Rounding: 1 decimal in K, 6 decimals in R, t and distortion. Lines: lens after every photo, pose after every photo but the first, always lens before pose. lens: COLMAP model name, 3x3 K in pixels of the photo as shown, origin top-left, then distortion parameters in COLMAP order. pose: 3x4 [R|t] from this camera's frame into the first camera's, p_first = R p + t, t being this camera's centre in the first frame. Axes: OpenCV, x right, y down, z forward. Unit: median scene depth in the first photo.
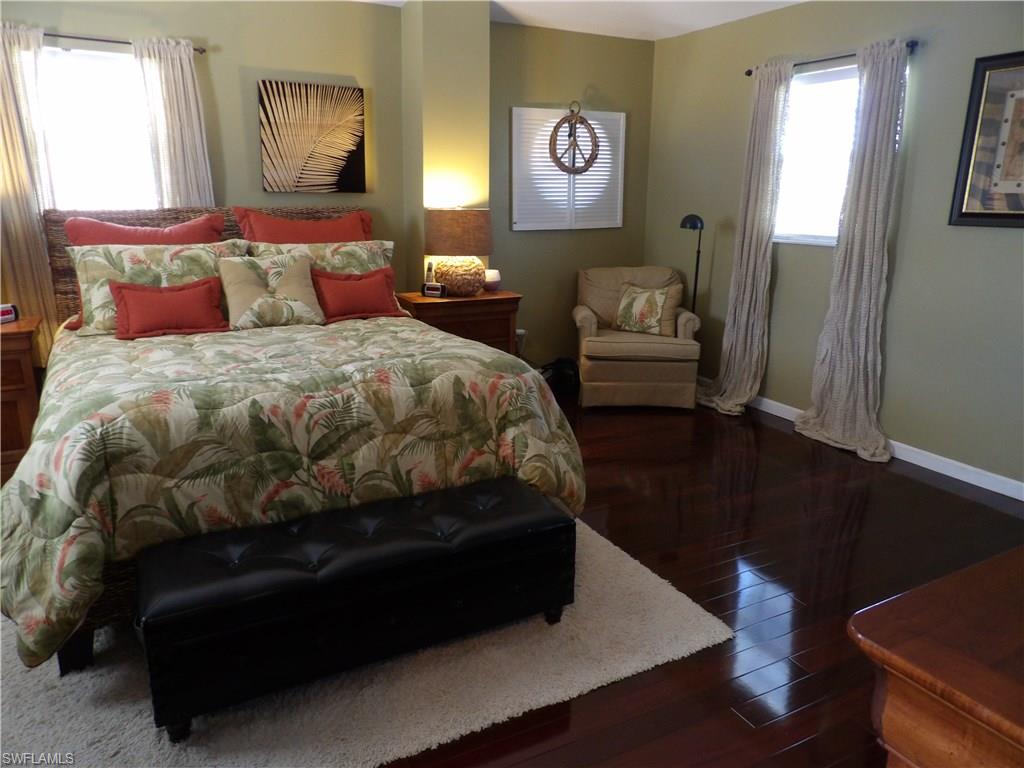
lens RADIAL K [[728.6, 0, 512.3], [0, 728.6, 383.9], [0, 0, 1]] dist [-0.028104, 0.026602]
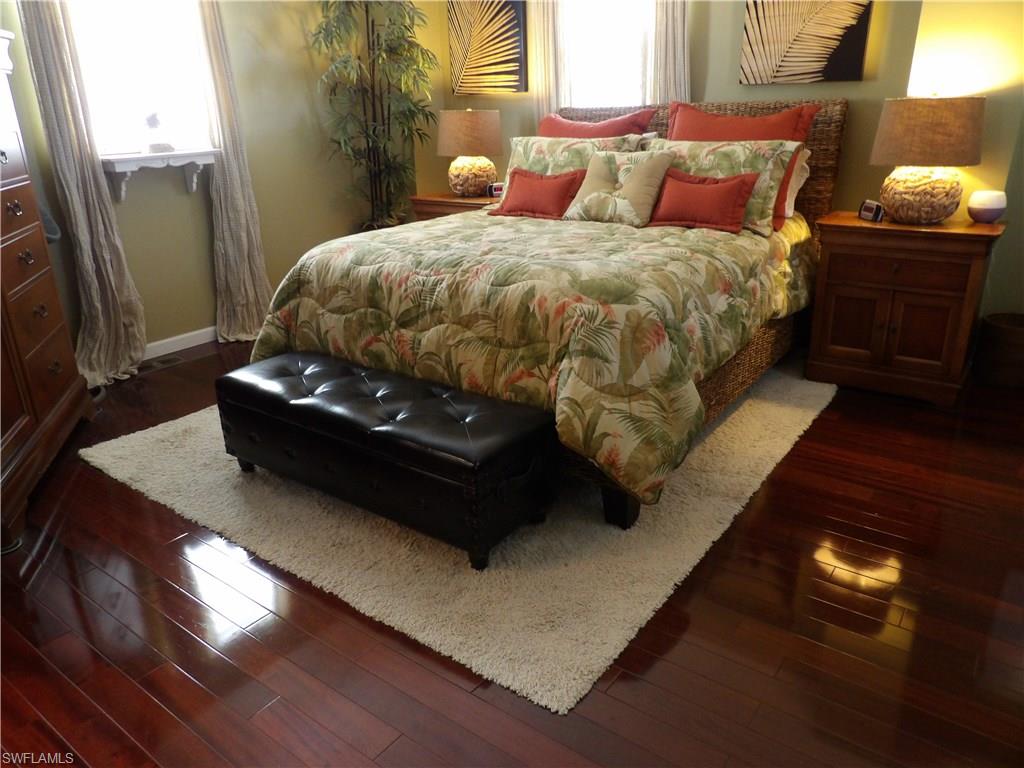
lens RADIAL K [[728.6, 0, 512.2], [0, 728.6, 384.7], [0, 0, 1]] dist [-0.028104, 0.026602]
pose [[0.432614, 0.302978, -0.849146, 0.725174], [-0.198697, 0.950726, 0.237991, -0.105137], [0.879411, 0.065765, 0.471498, 0.556899]]
